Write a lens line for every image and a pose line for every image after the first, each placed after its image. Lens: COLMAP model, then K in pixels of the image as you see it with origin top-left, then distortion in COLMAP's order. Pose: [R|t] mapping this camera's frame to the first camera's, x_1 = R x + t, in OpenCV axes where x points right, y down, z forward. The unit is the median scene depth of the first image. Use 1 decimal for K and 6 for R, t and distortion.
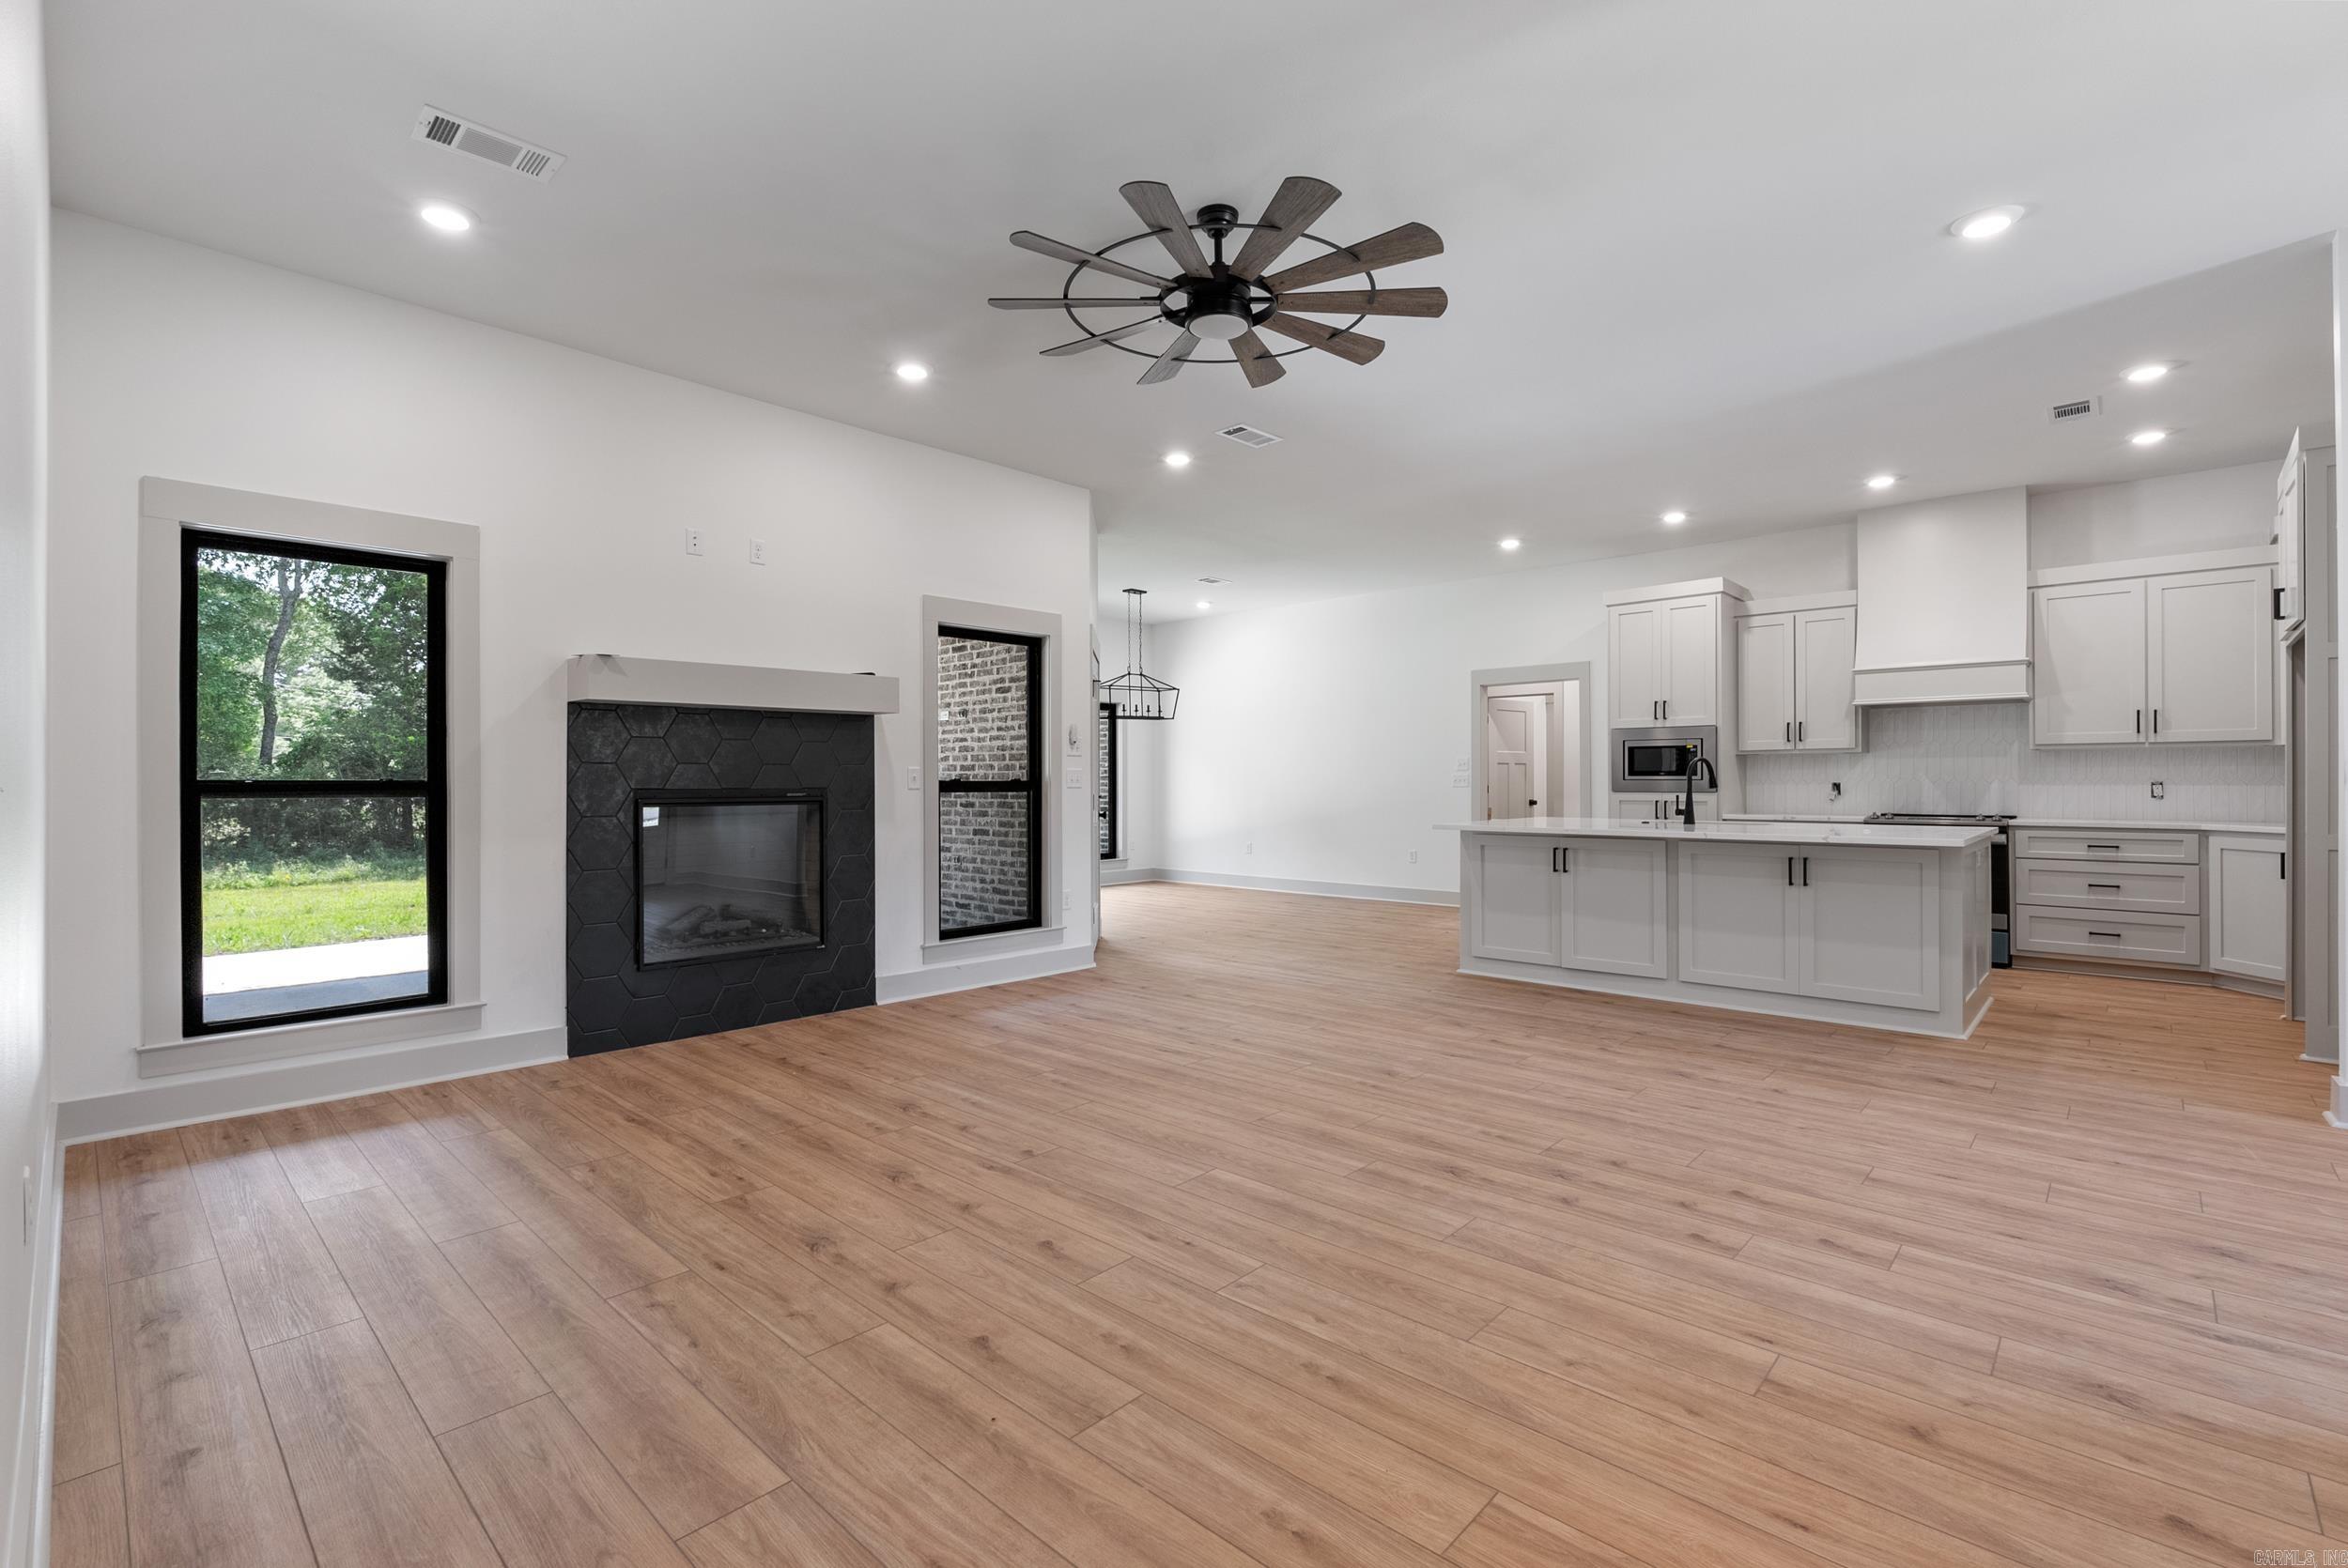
lens RADIAL K [[1043.3, 0, 1168.2], [0, 1043.3, 790.8], [0, 0, 1]] dist [-0.007038, 0.000709]
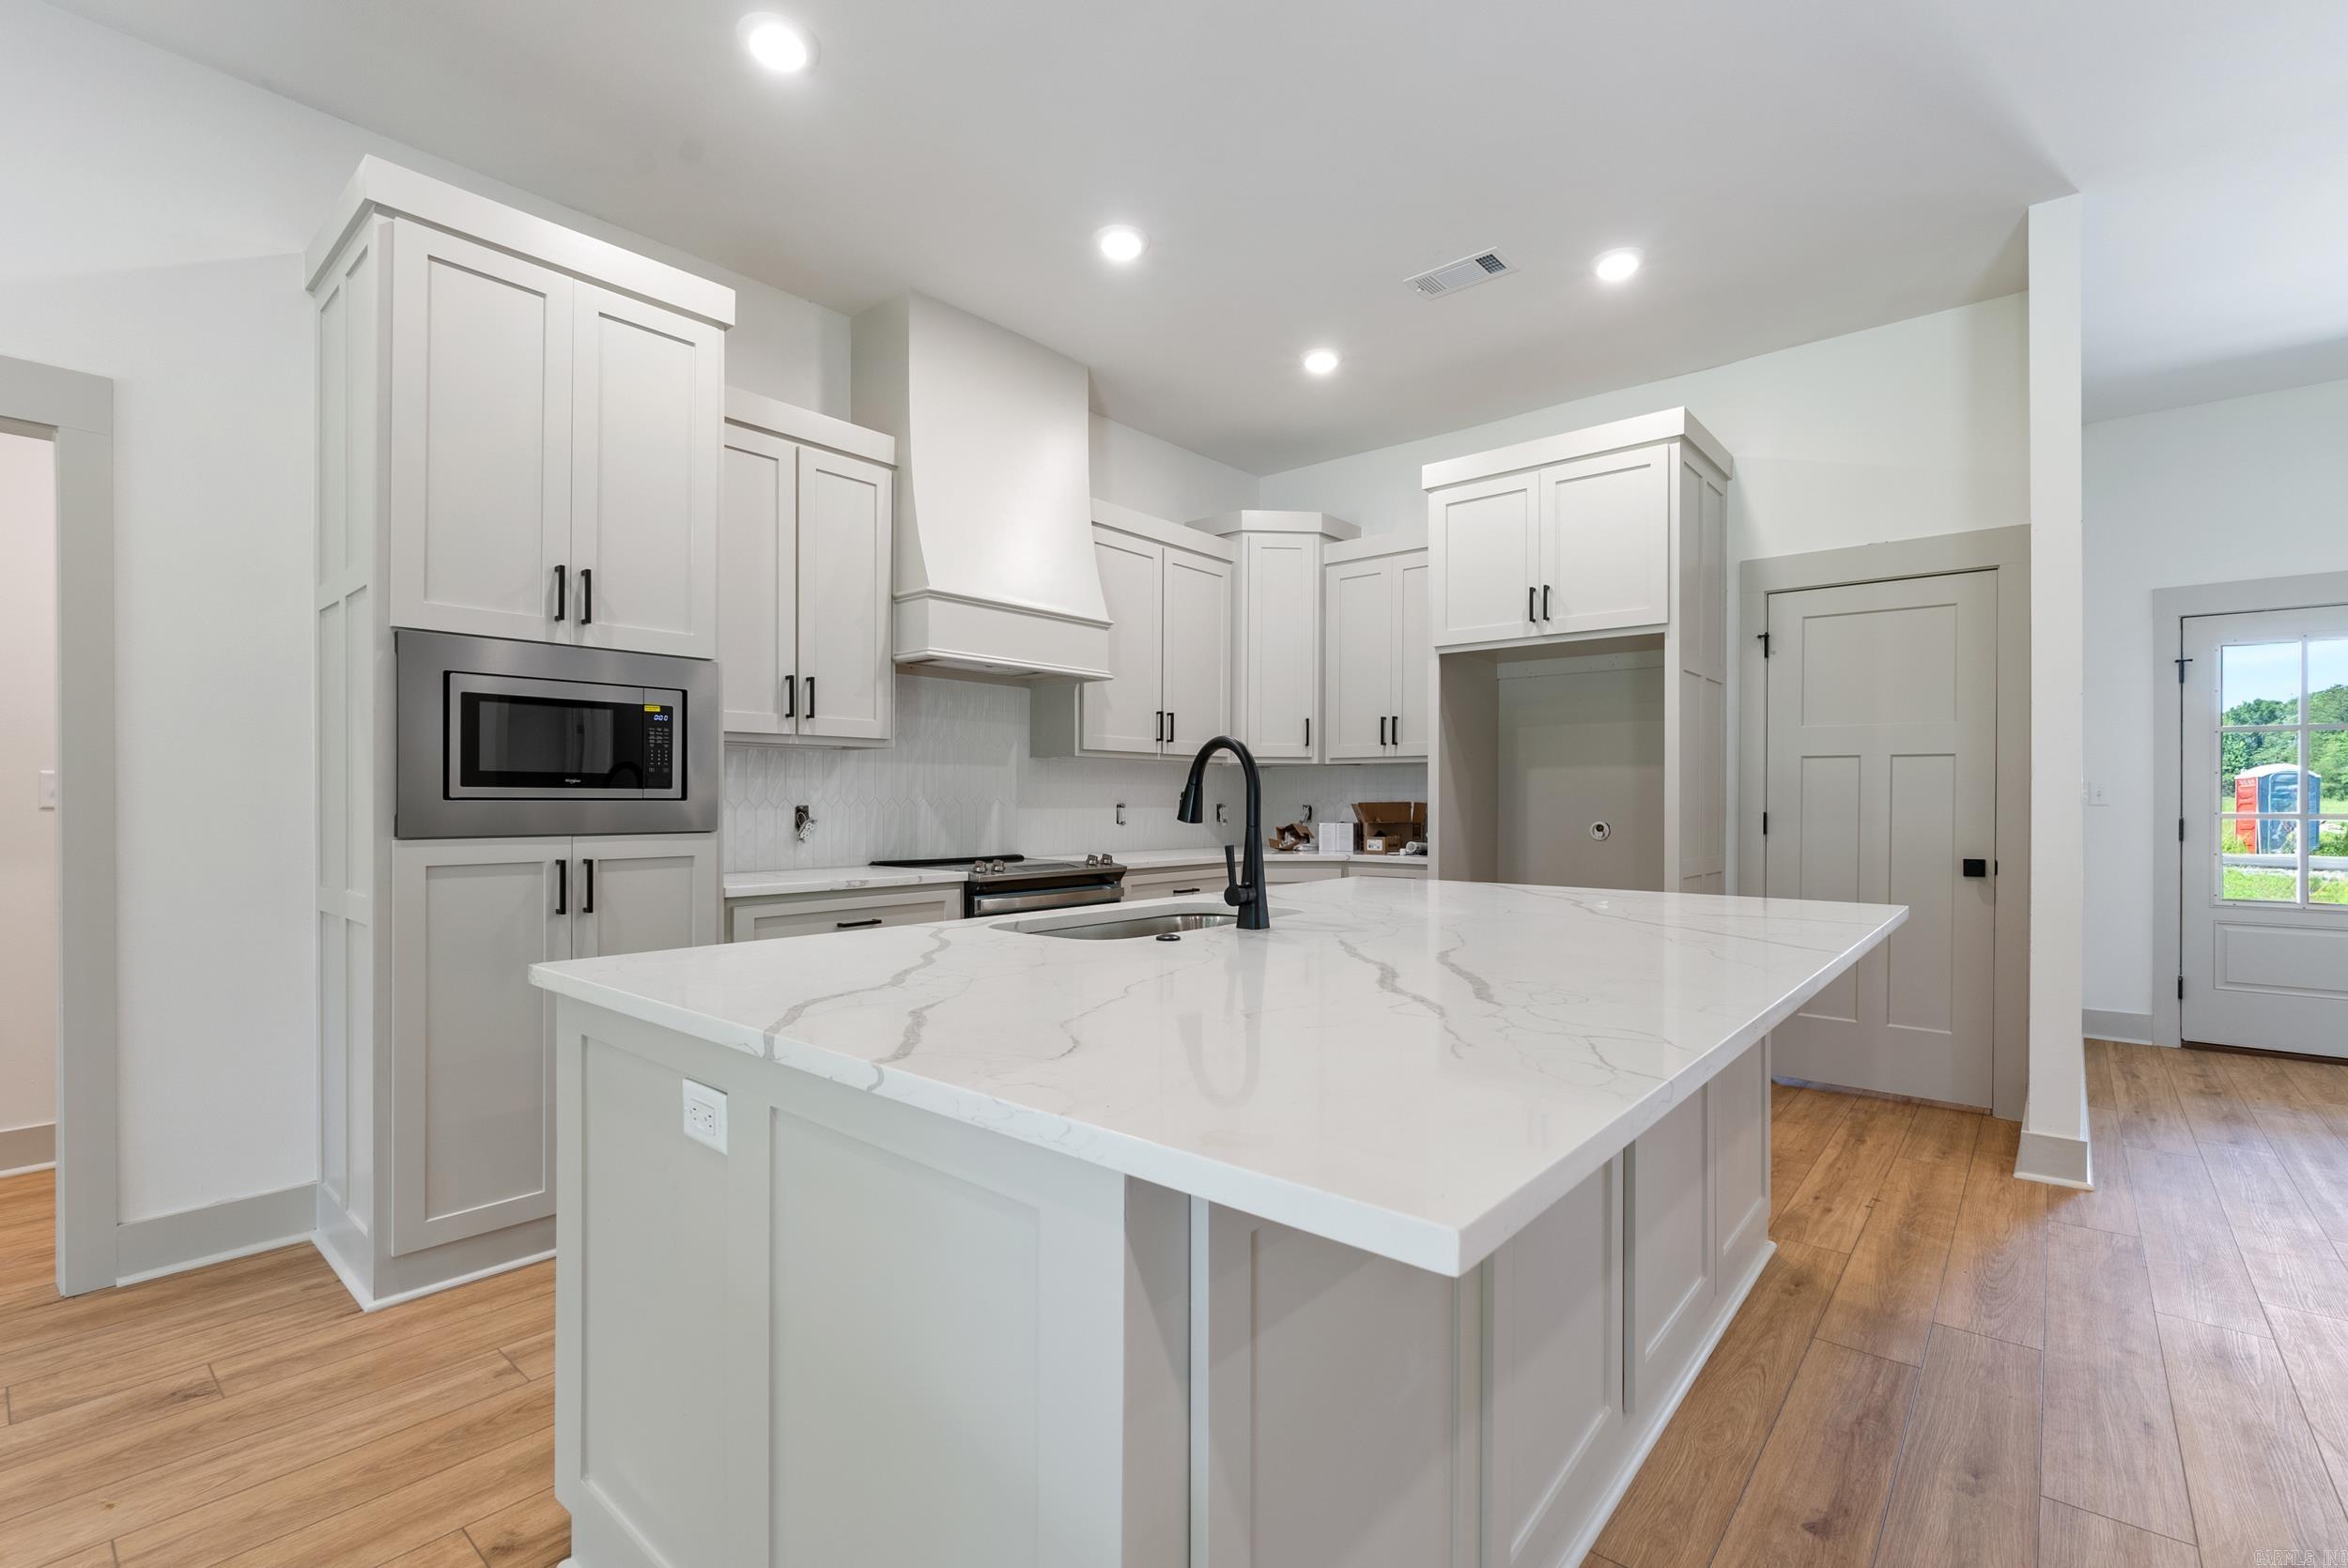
lens RADIAL K [[1043.3, 0, 1181.2], [0, 1043.3, 800.6], [0, 0, 1]] dist [-0.007038, 0.000709]
pose [[-0.048373, -0.001010, 0.998829, 0.125078], [0.004715, 0.999988, 0.001240, -0.009793], [-0.998818, 0.004769, -0.048368, 0.834255]]
